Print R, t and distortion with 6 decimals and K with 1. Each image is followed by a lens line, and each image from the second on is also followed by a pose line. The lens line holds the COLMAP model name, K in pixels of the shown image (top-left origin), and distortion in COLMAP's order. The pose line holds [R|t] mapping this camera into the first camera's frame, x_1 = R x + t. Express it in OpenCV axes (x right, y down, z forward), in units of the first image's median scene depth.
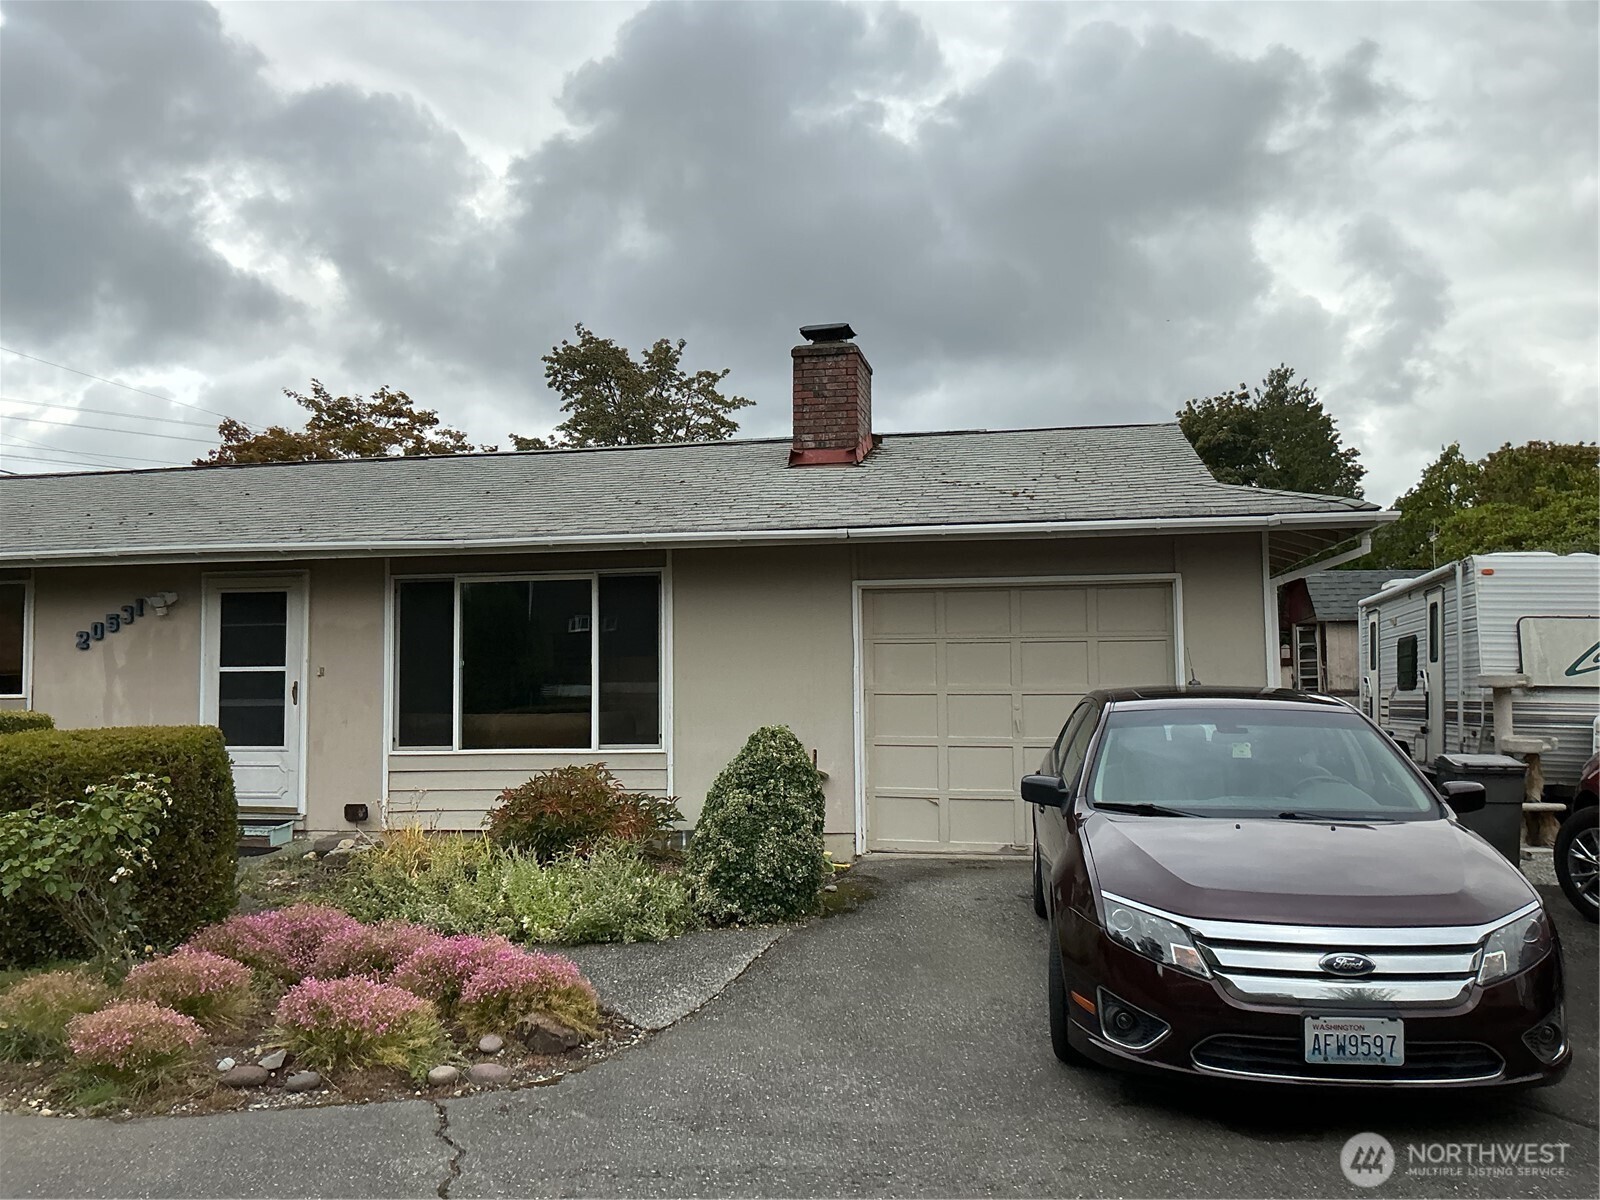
lens RADIAL K [[1330.6, 0, 800.0], [0, 1330.6, 600.0], [0, 0, 1]] dist [0.141672, -0.267547]
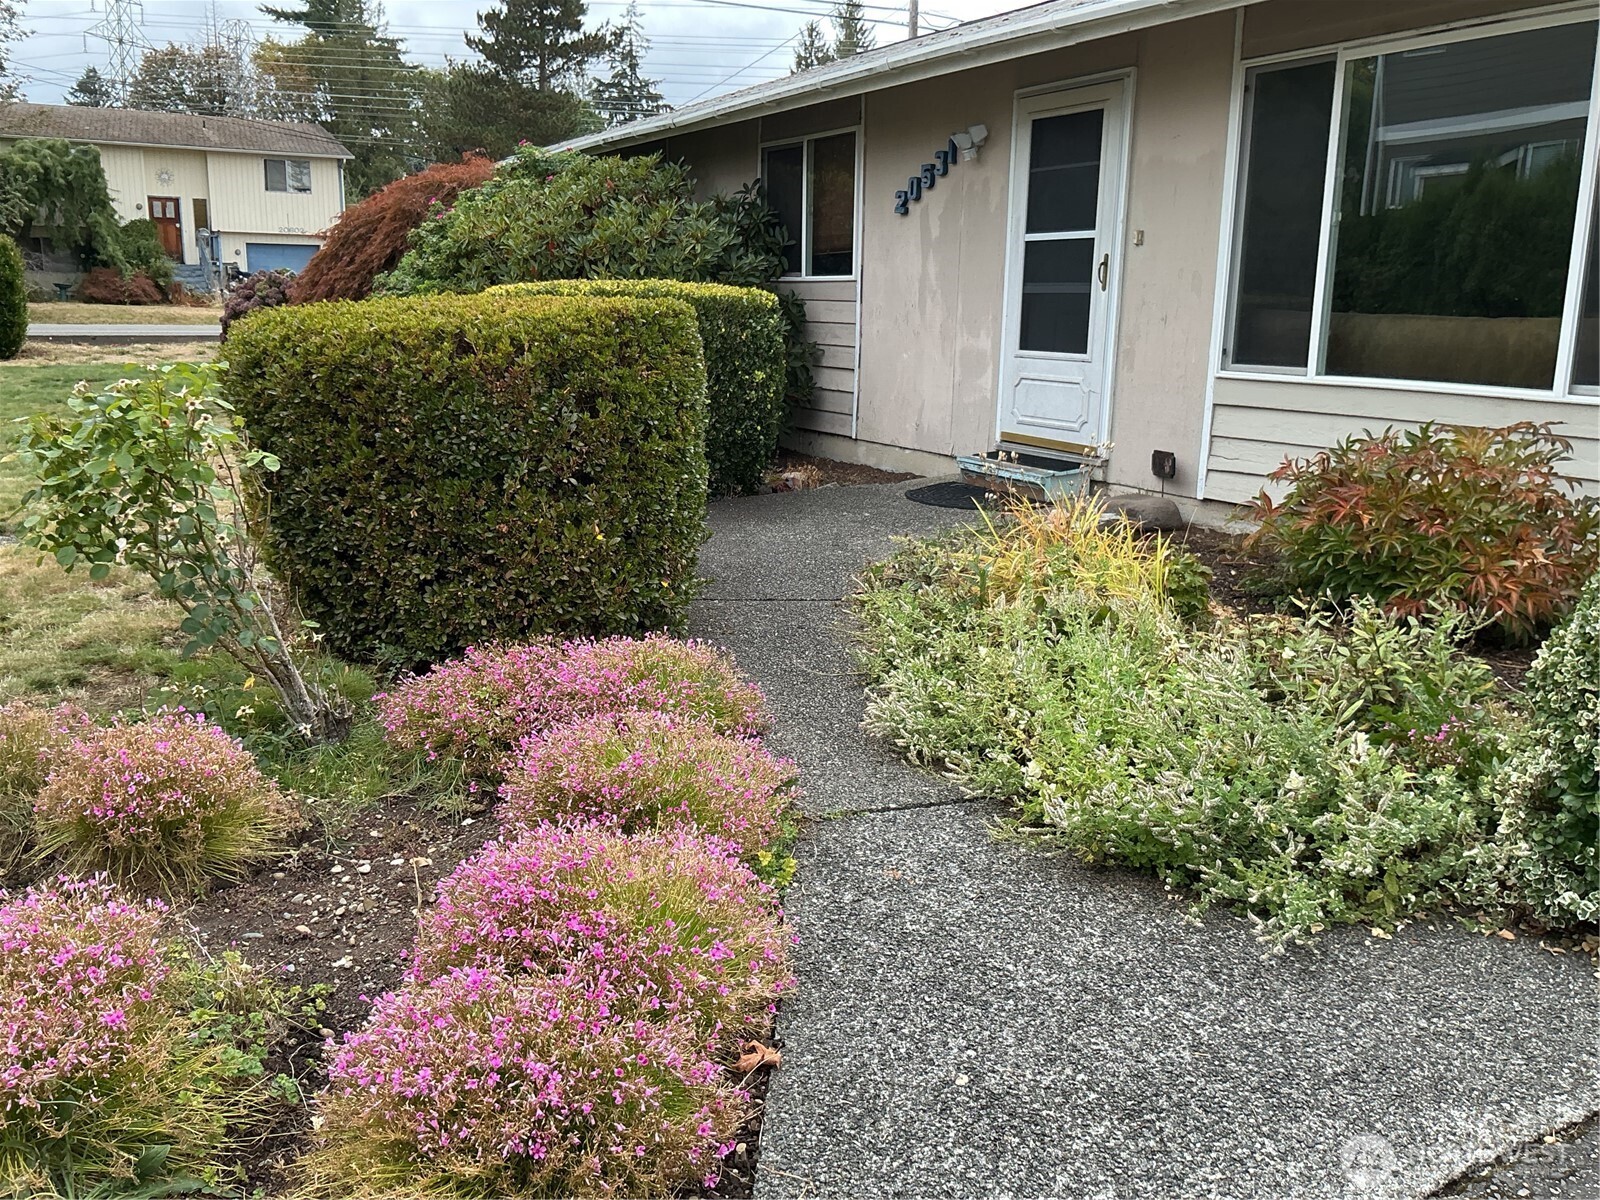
lens RADIAL K [[1330.6, 0, 800.0], [0, 1330.6, 600.0], [0, 0, 1]] dist [0.141672, -0.267547]
pose [[0.673994, 0.185837, -0.714980, 0.024111], [0.011595, 0.965061, 0.261768, 0.049504], [0.738646, -0.184720, 0.648291, 0.438236]]
